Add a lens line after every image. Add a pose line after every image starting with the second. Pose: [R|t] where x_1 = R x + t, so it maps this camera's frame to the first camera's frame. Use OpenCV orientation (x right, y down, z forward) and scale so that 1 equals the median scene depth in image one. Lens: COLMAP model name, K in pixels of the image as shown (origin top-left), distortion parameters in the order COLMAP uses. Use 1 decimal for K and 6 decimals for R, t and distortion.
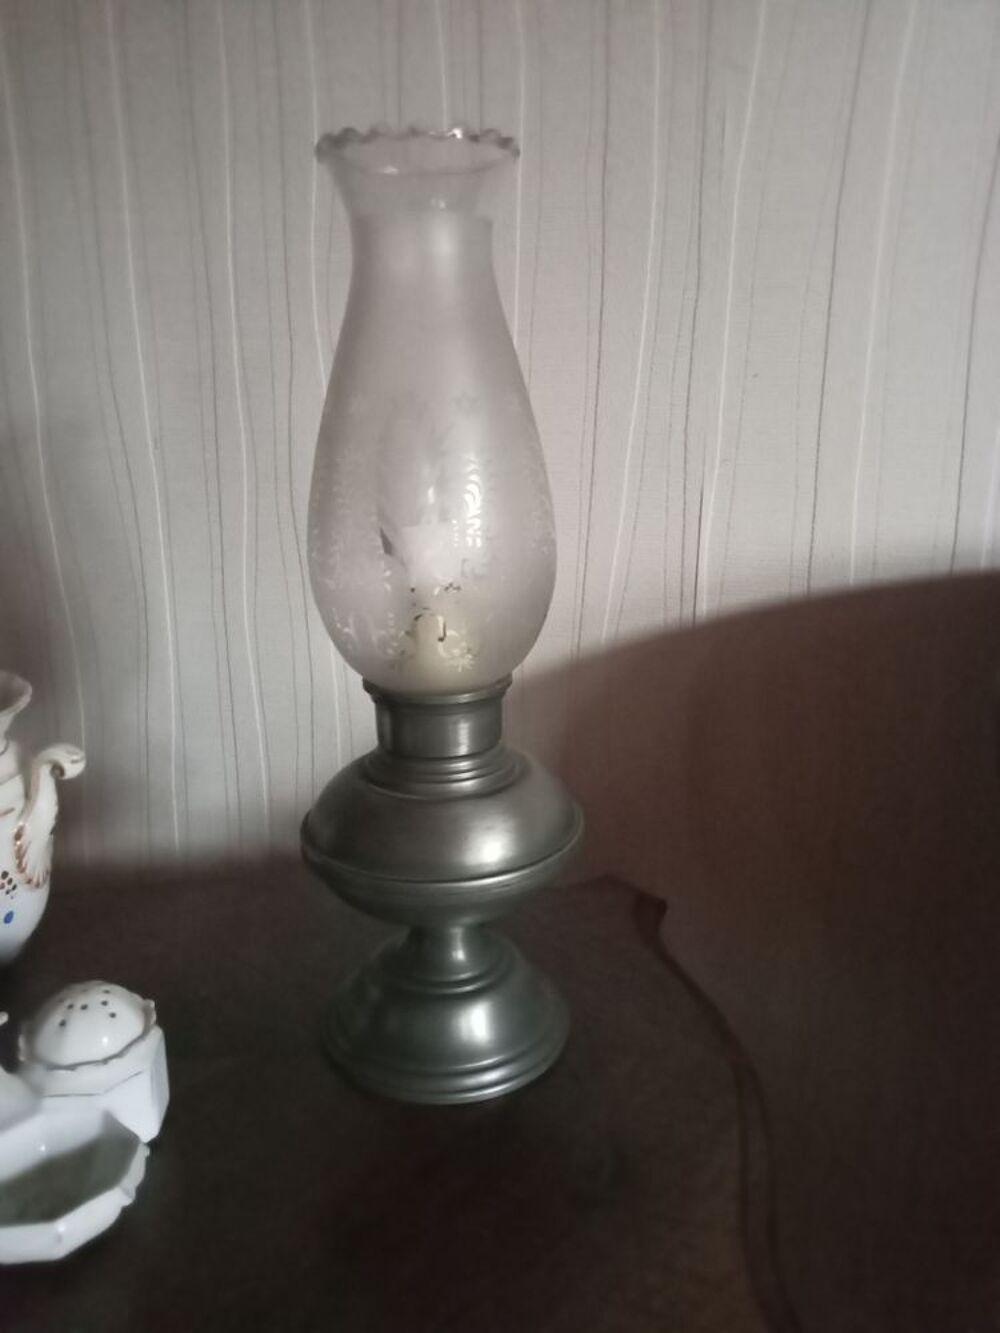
lens RADIAL K [[997.7, 0, 500.0], [0, 997.7, 666.5], [0, 0, 1]] dist [0.004365, -0.000404]
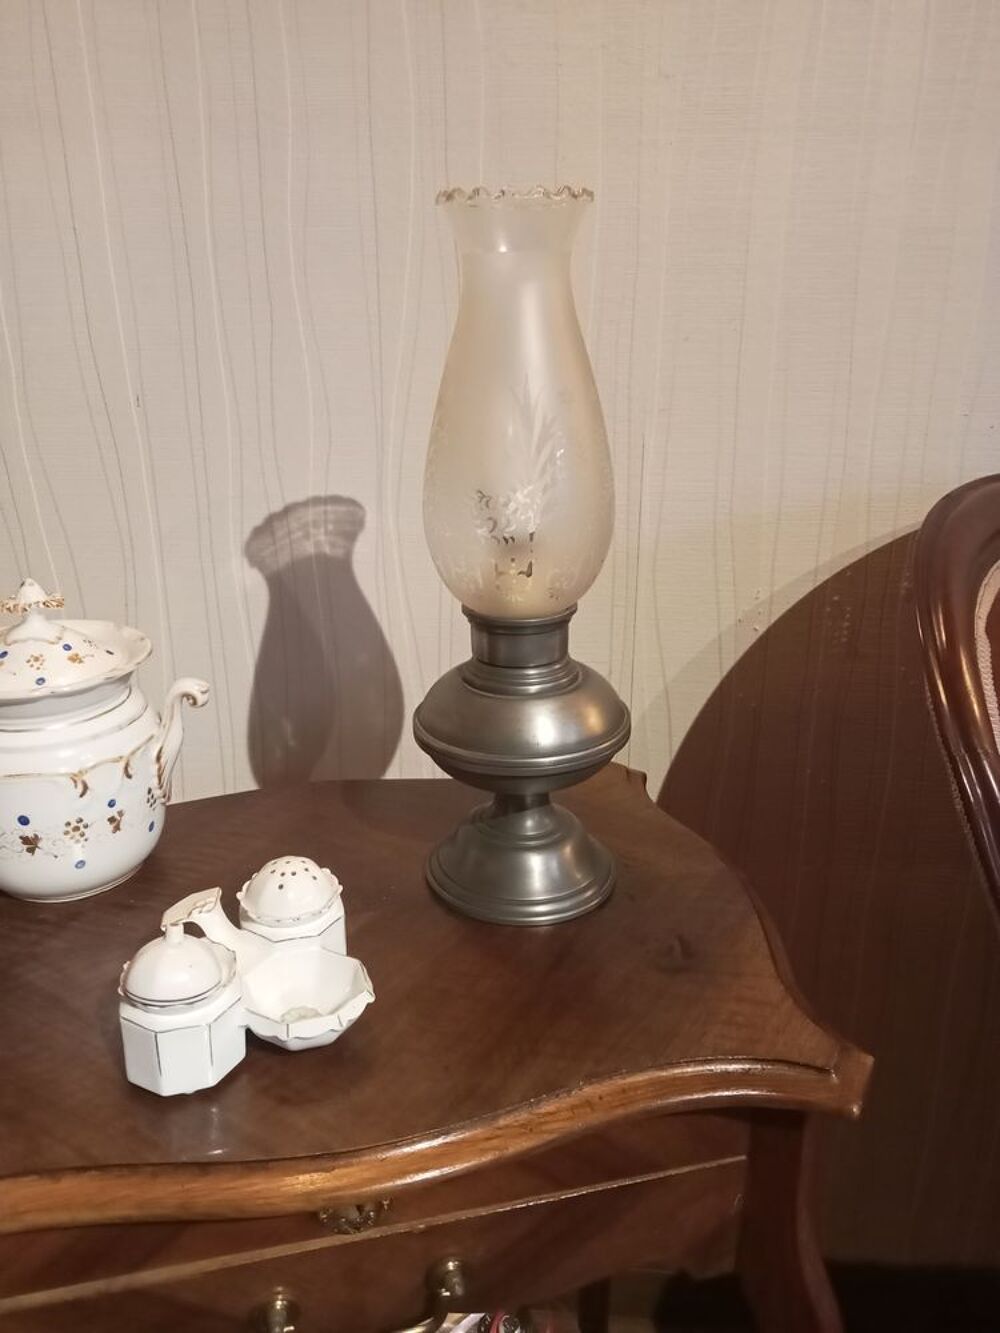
lens RADIAL K [[1021.2, 0, 500.0], [0, 1021.2, 666.5], [0, 0, 1]] dist [0.007806, -0.006733]
pose [[0.981953, -0.067366, 0.176721, -0.291511], [0.053681, 0.995258, 0.081113, -0.015779], [-0.181347, -0.070163, 0.980913, -0.261895]]
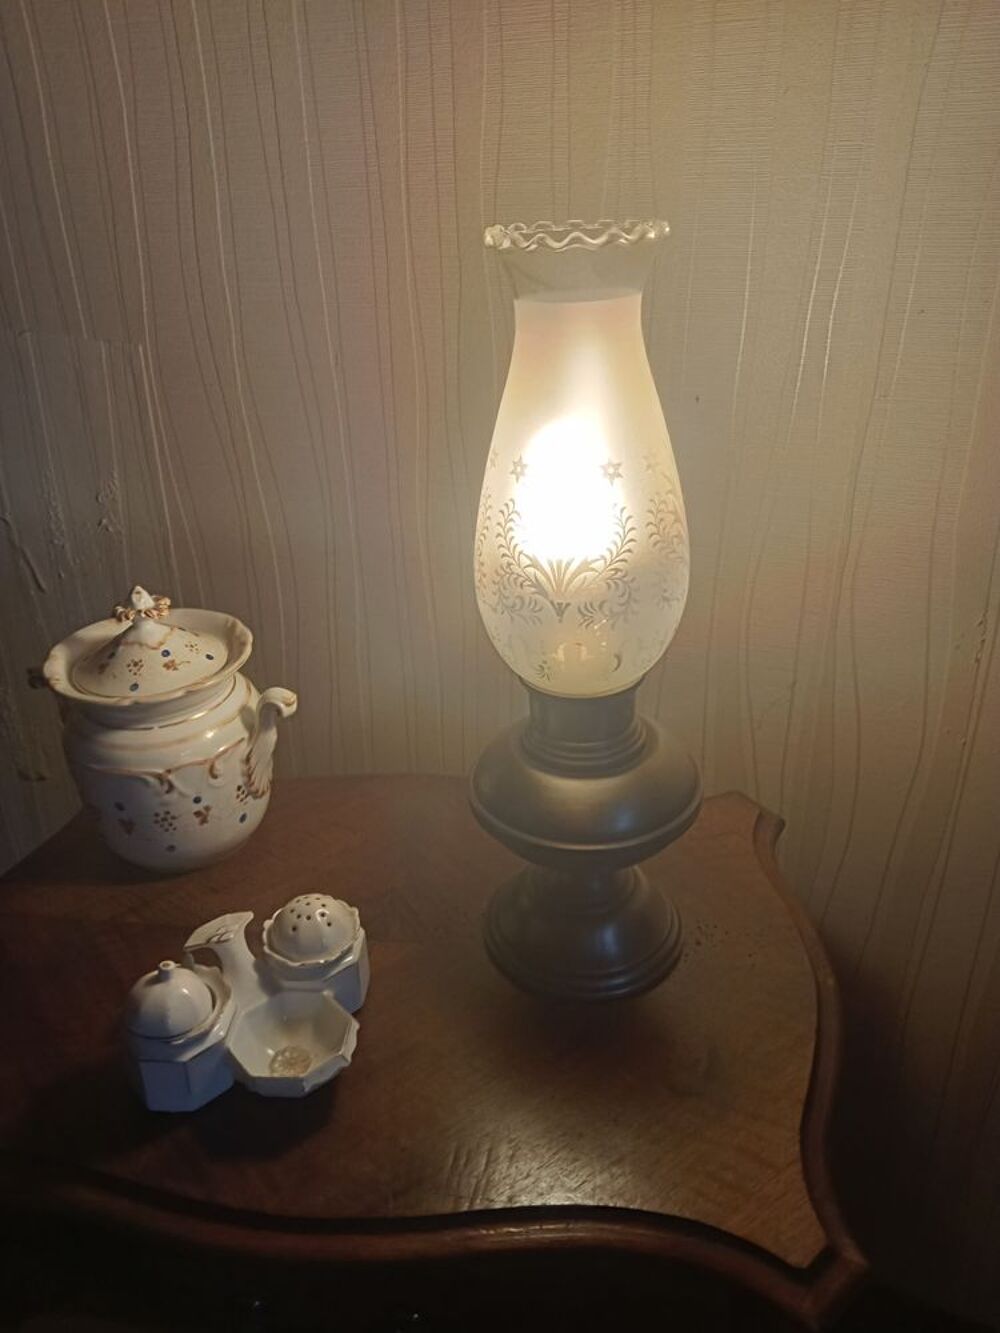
lens RADIAL K [[1021.2, 0, 500.0], [0, 1021.2, 666.5], [0, 0, 1]] dist [0.007806, -0.006733]
pose [[0.985721, 0.045474, -0.162128, 0.033150], [-0.010509, 0.977579, 0.210305, -0.218603], [0.168056, -0.205599, 0.964099, -0.162172]]
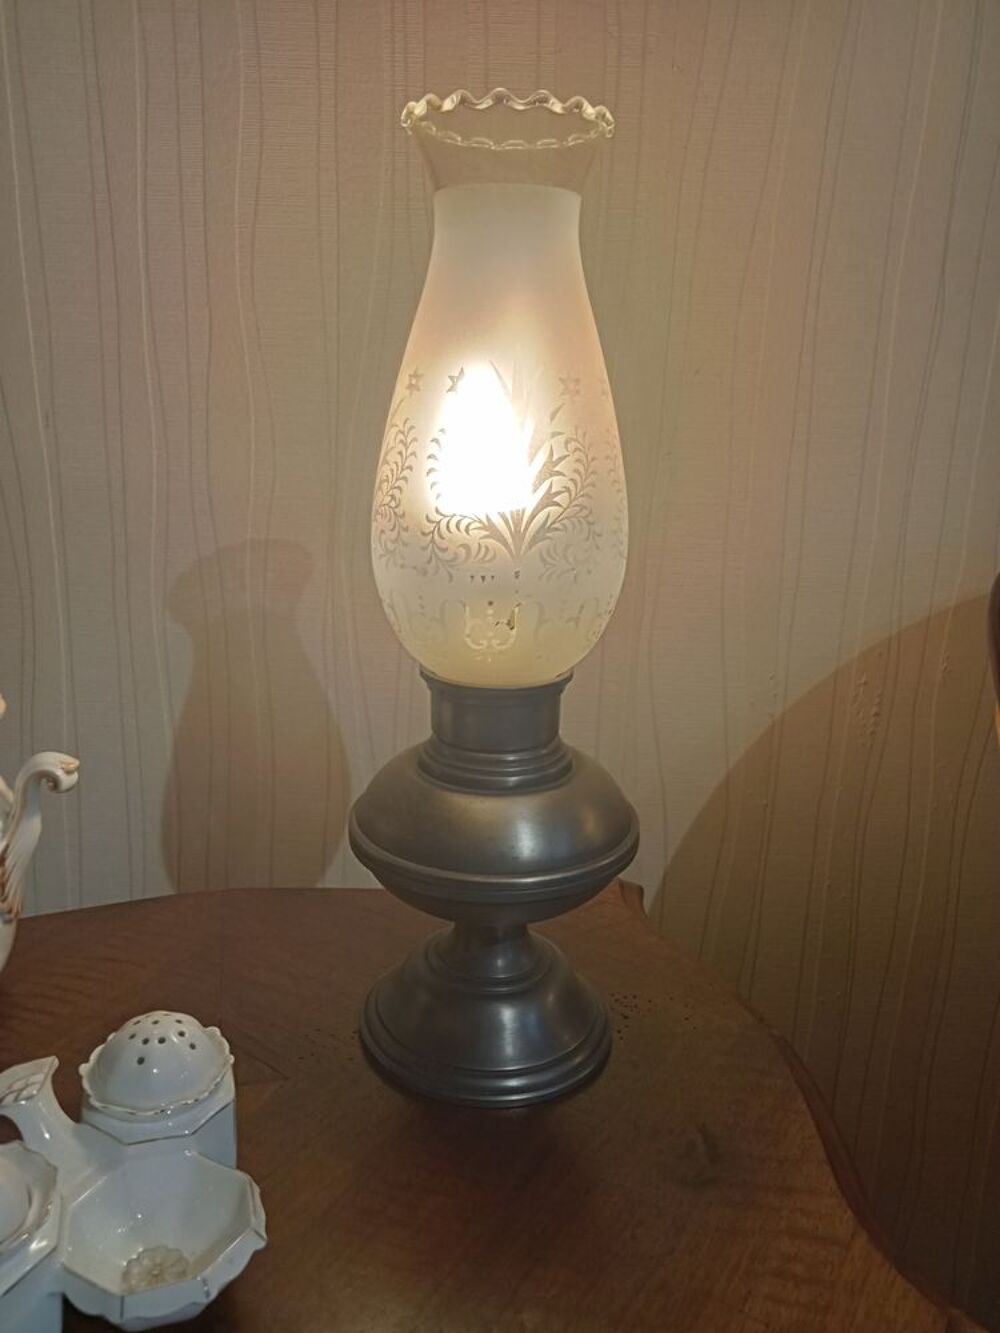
lens RADIAL K [[1021.2, 0, 500.0], [0, 1021.2, 666.5], [0, 0, 1]] dist [0.007806, -0.006733]
pose [[0.976922, -0.021461, 0.212514, -0.242396], [0.021435, 0.999767, 0.002426, 0.006669], [-0.212516, 0.002185, 0.977155, 0.026179]]
